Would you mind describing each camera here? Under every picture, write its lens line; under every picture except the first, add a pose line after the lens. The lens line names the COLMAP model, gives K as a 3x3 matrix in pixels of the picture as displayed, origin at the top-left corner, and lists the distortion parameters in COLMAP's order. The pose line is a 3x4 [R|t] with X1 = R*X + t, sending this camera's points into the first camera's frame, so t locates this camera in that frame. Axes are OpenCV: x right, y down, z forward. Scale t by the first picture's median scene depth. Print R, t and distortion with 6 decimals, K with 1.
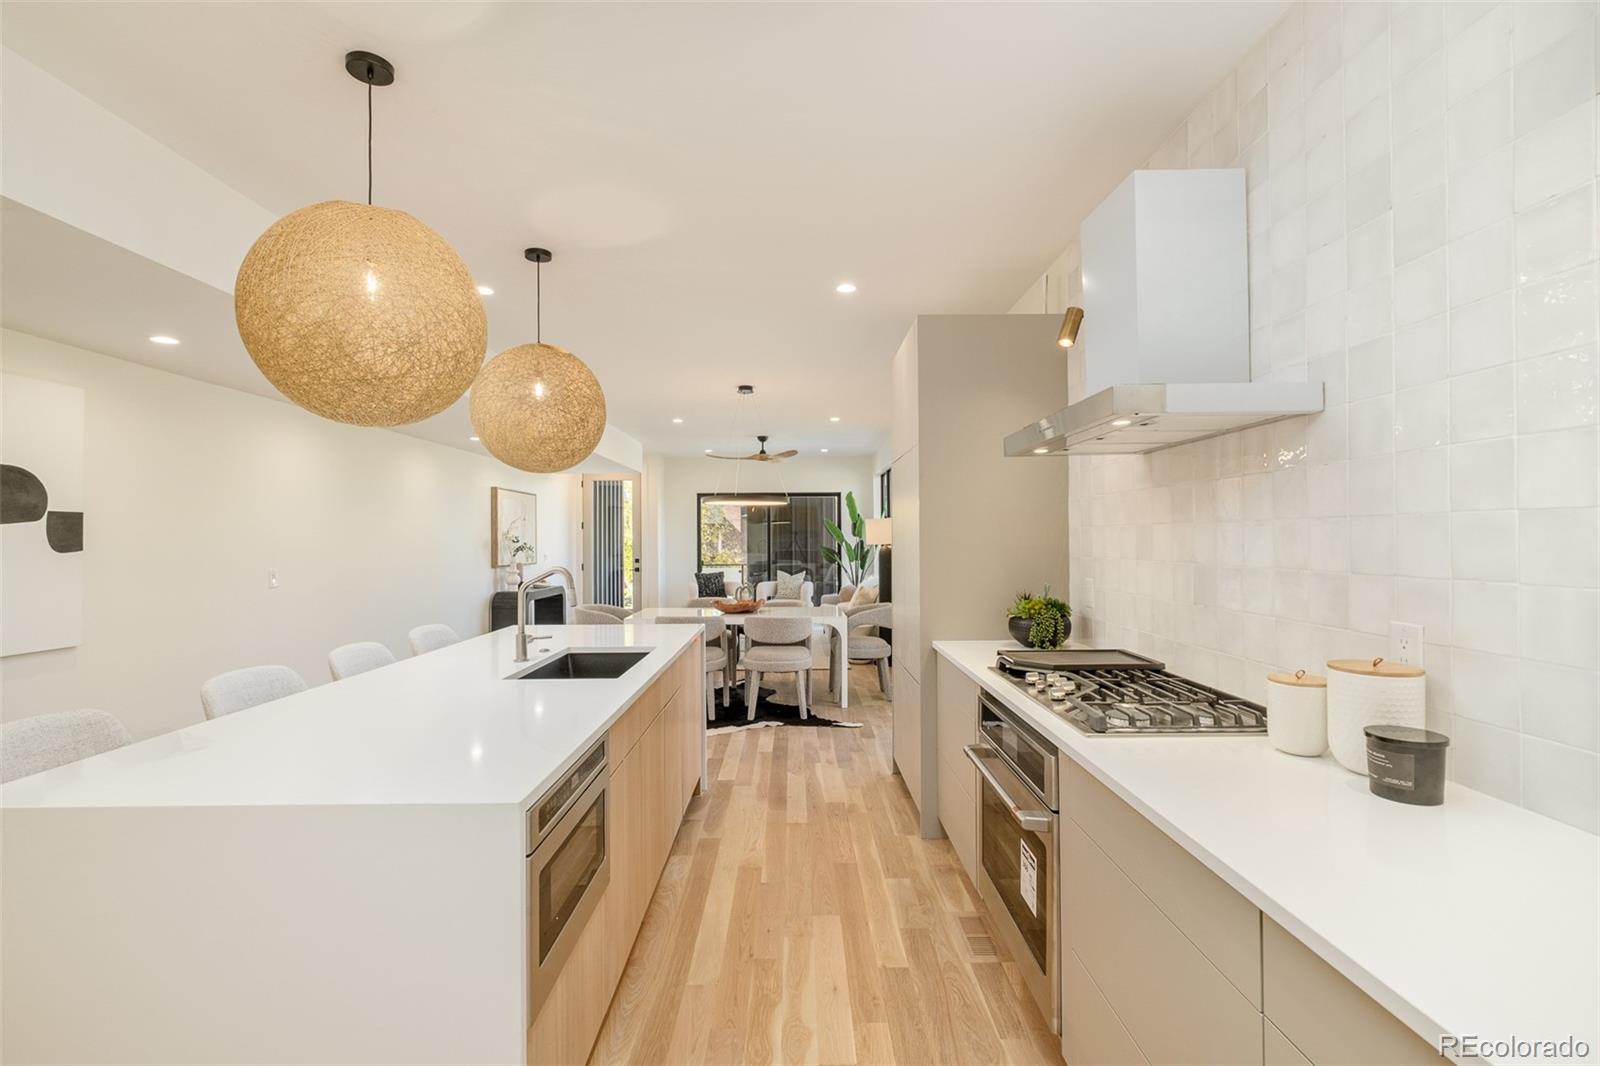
lens RADIAL K [[731.1, 0, 800.0], [0, 731.1, 533.0], [0, 0, 1]] dist [0.000808, 0.000018]
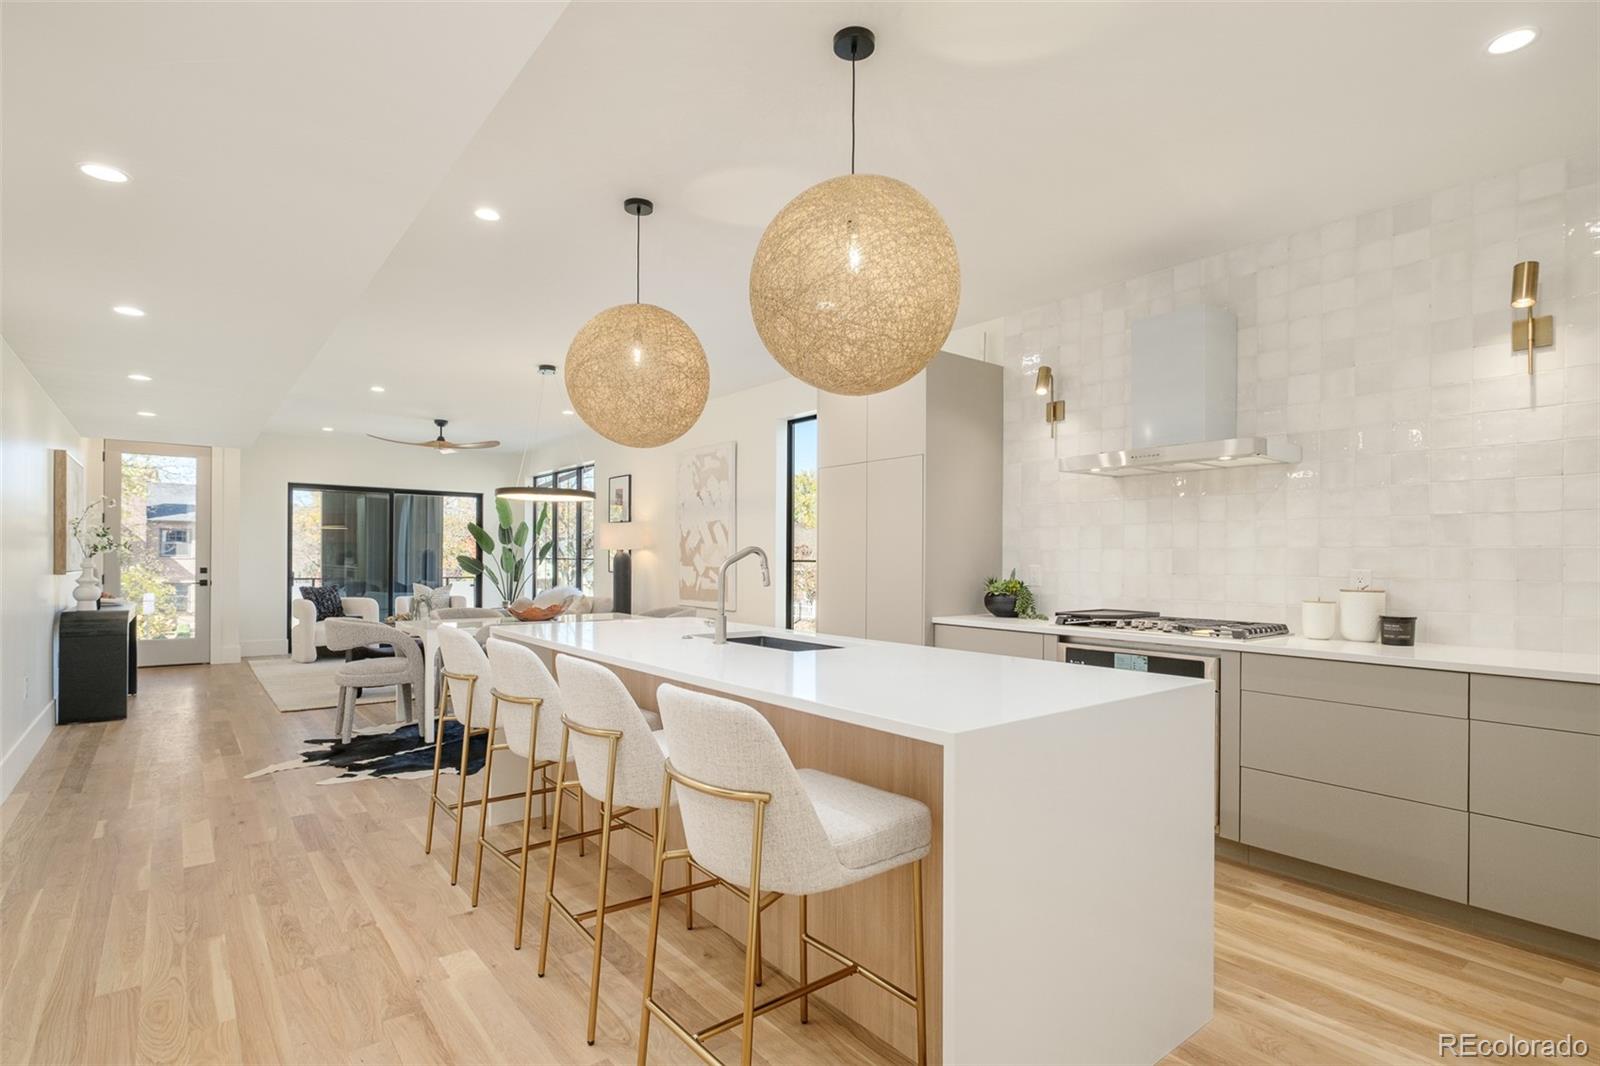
lens RADIAL K [[796.9, 0, 801.1], [0, 796.9, 559.9], [0, 0, 1]] dist [-0.018883, 0.000047]
pose [[0.789731, 0.015459, 0.613258, -0.328465], [-0.019164, 0.999816, -0.000524, 0.023461], [-0.613153, -0.011339, 0.789883, 0.038329]]
